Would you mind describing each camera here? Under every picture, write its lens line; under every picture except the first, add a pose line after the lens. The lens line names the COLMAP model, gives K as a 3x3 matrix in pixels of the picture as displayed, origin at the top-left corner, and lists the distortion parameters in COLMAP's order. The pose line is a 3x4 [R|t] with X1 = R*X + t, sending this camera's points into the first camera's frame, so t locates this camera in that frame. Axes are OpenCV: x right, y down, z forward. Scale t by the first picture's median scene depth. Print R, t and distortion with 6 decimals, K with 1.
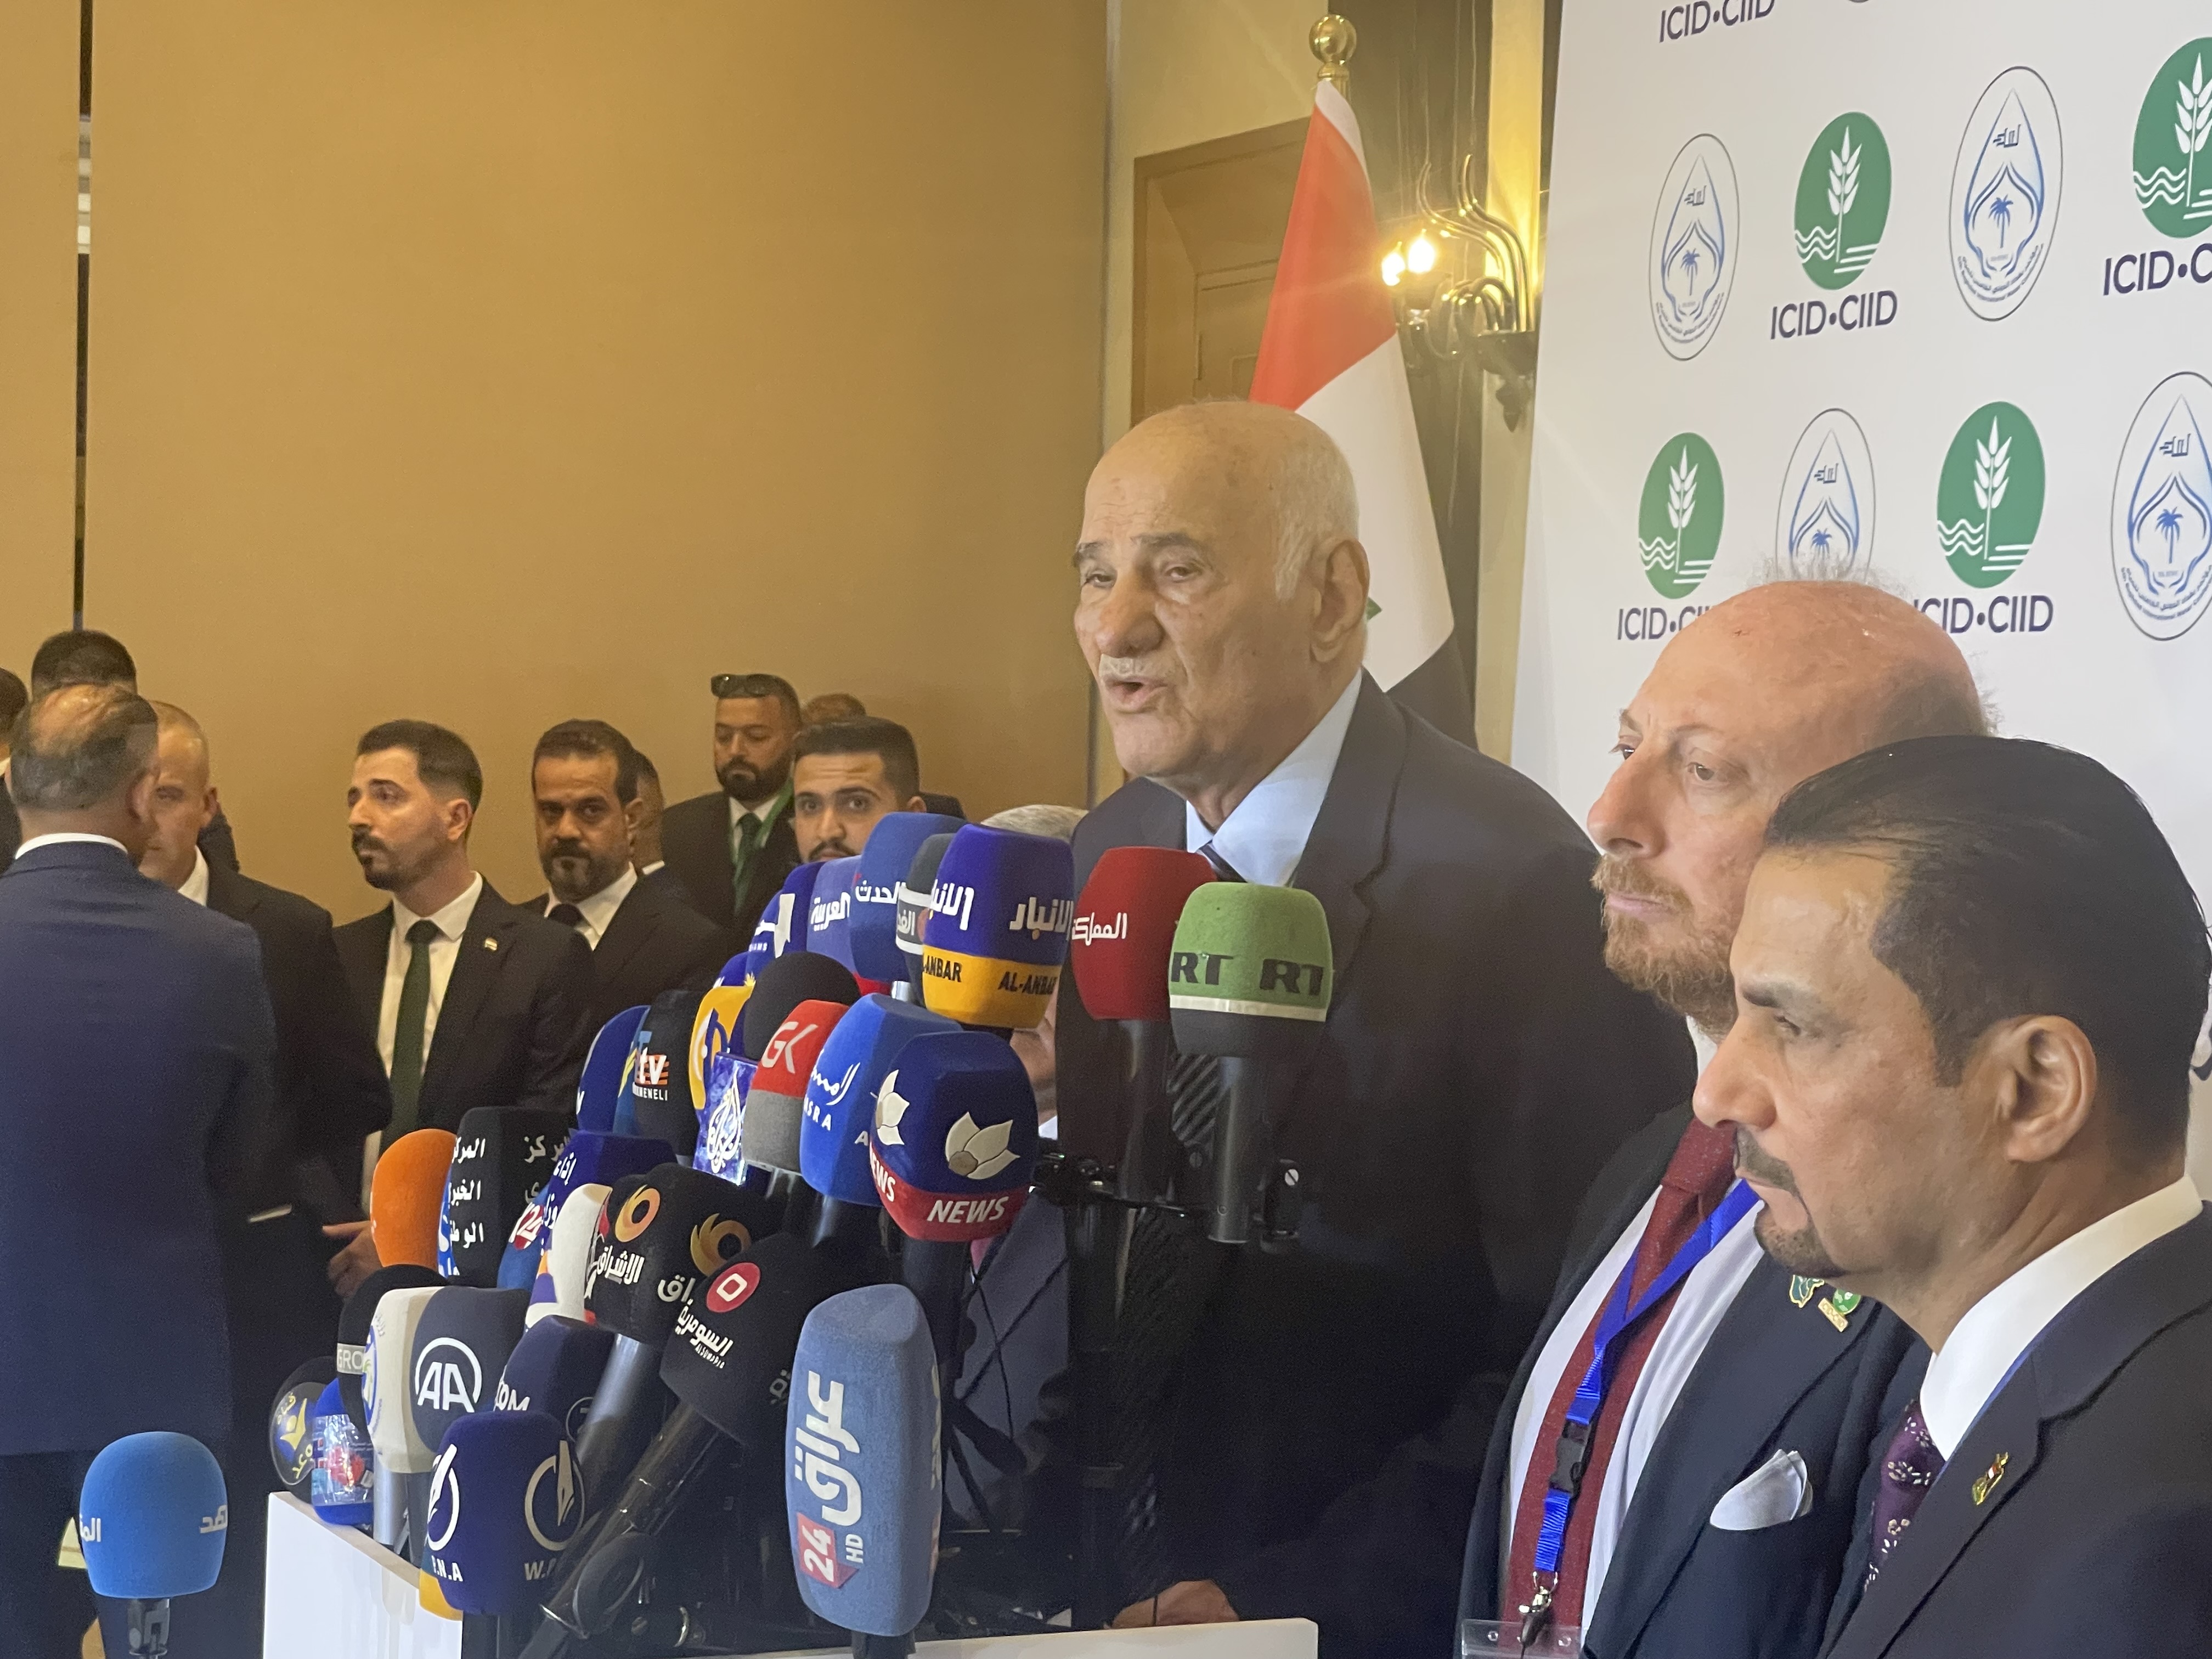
lens RADIAL K [[4663.6, 0, 1094.5], [0, 4663.6, 836.3], [0, 0, 1]] dist [0.141472, 0.000000]
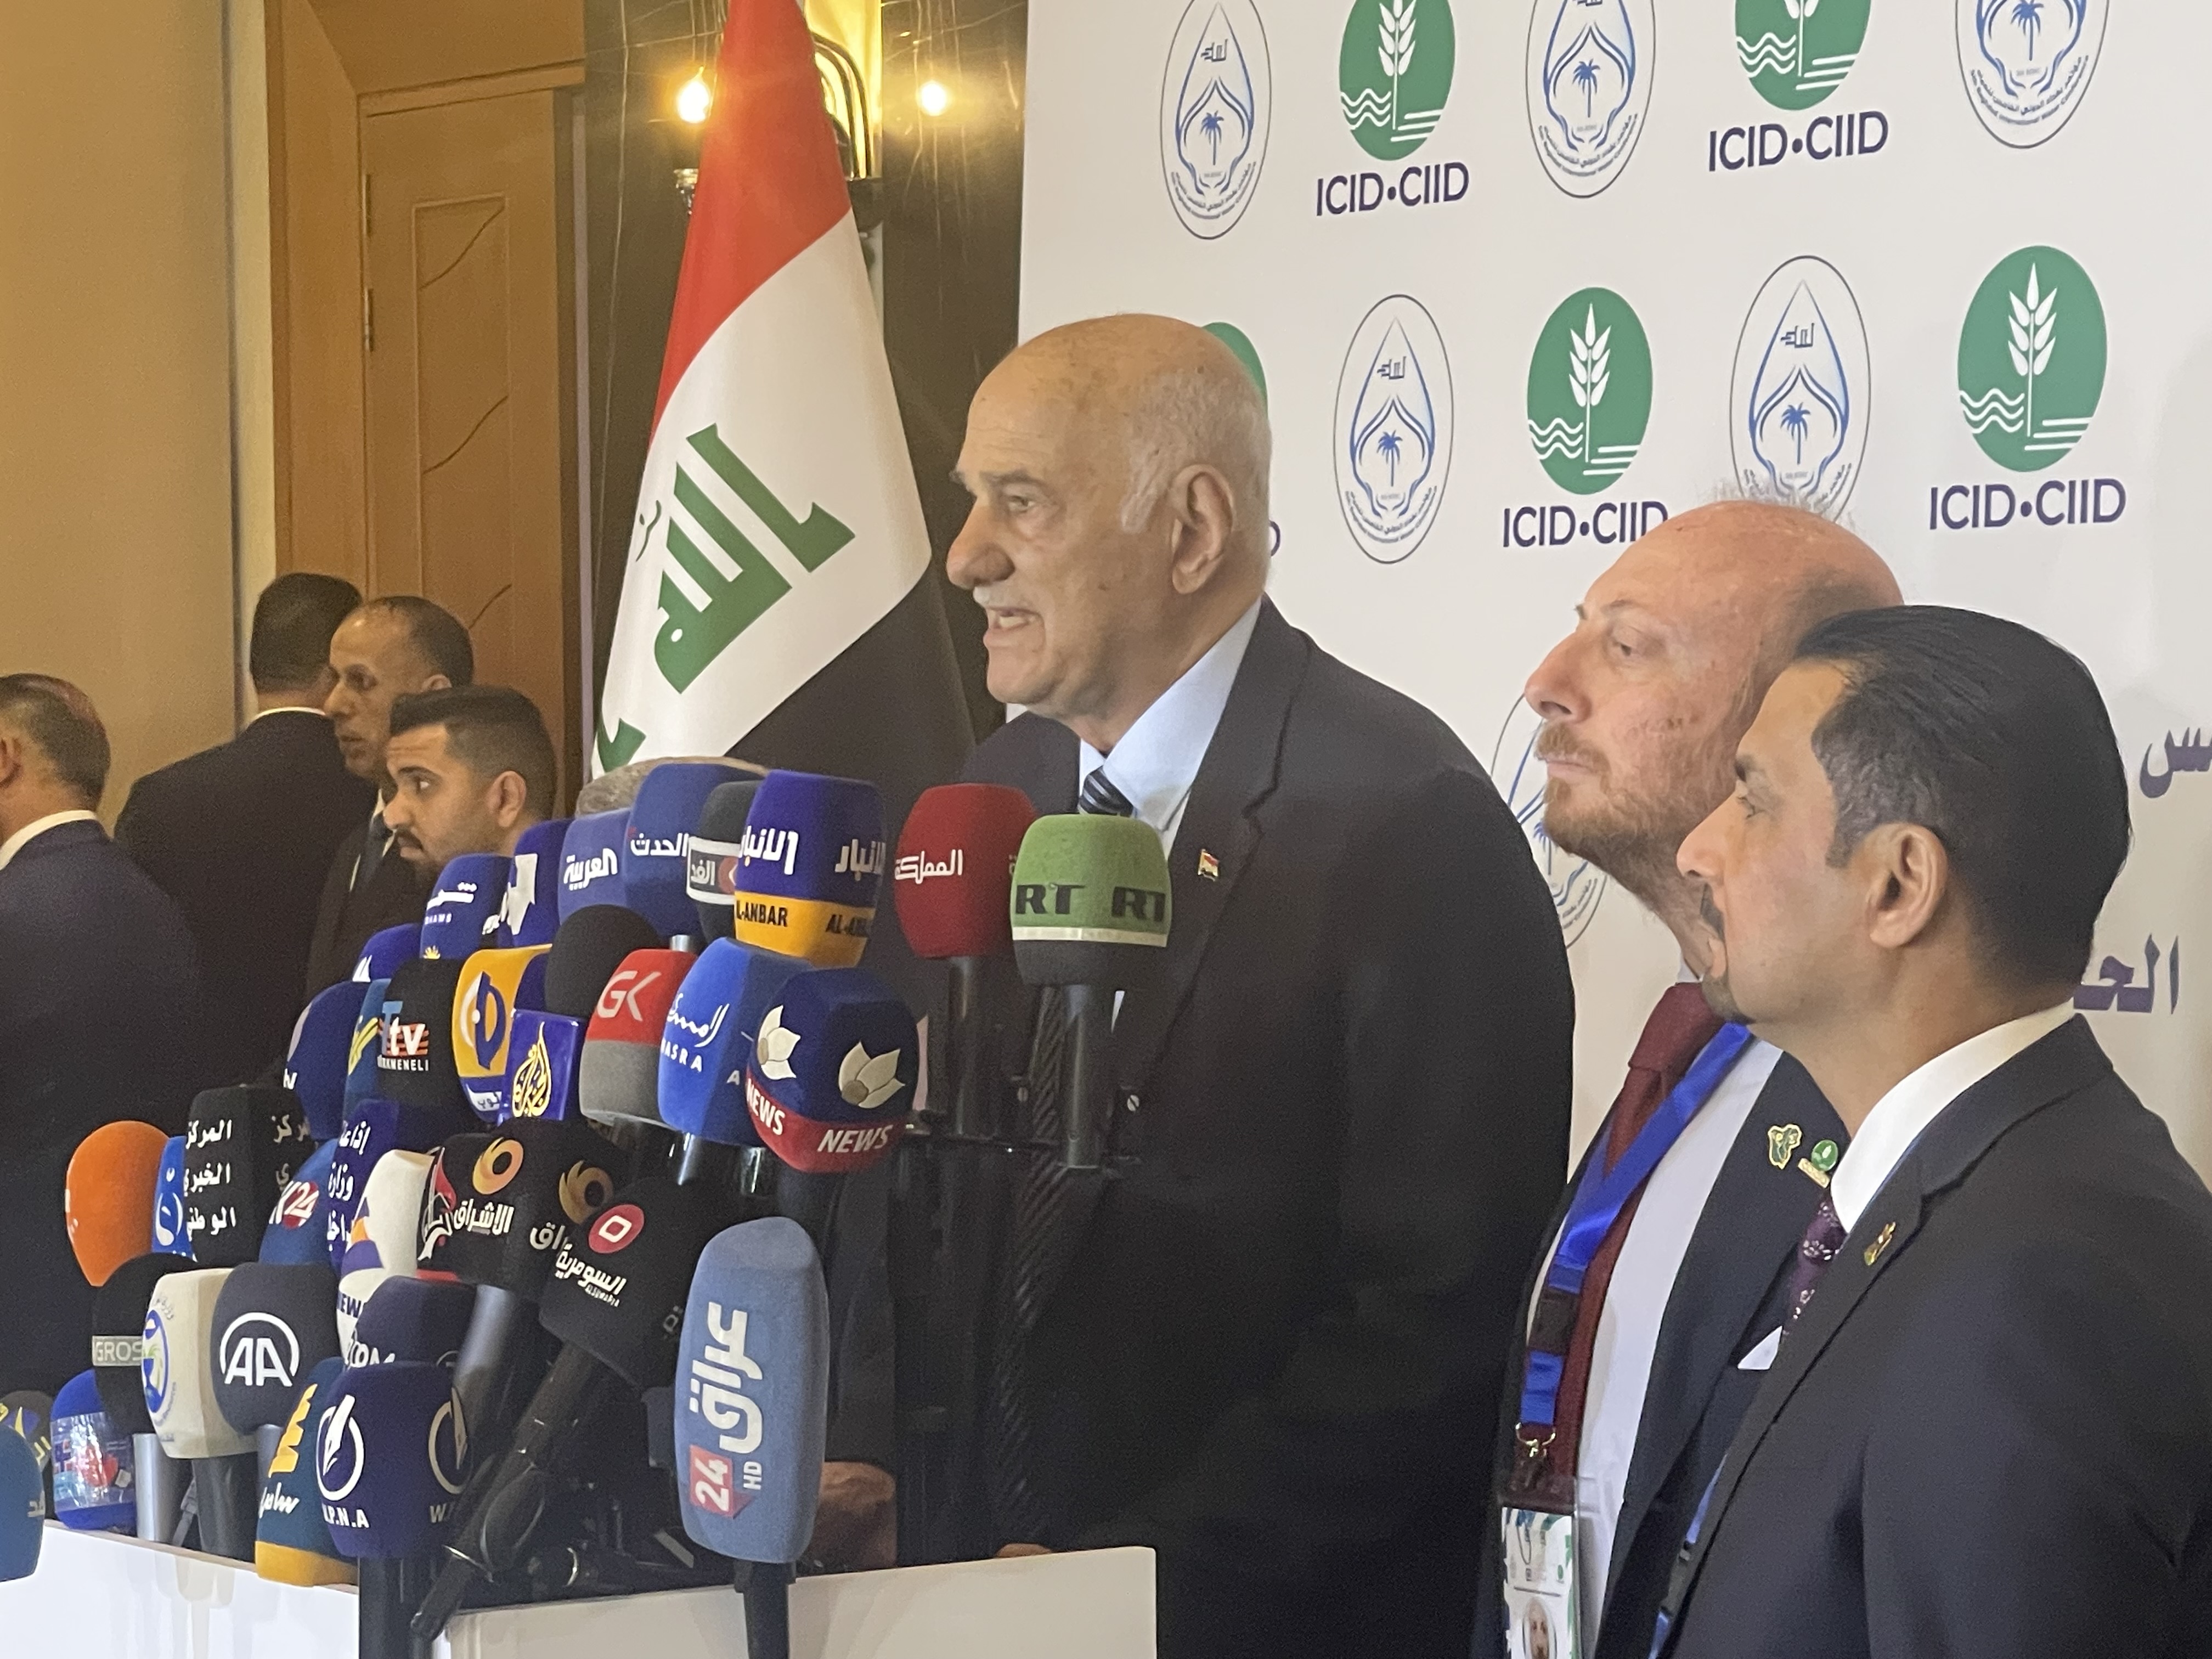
lens RADIAL K [[6840.5, 0, 1108.4], [0, 6840.5, 827.4], [0, 0, 1]] dist [-0.000708, 0.000000]
pose [[0.984485, -0.036230, 0.171690, -0.196602], [0.036825, 0.999322, -0.000279, 0.012054], [-0.171564, 0.006597, 0.985151, -0.423487]]
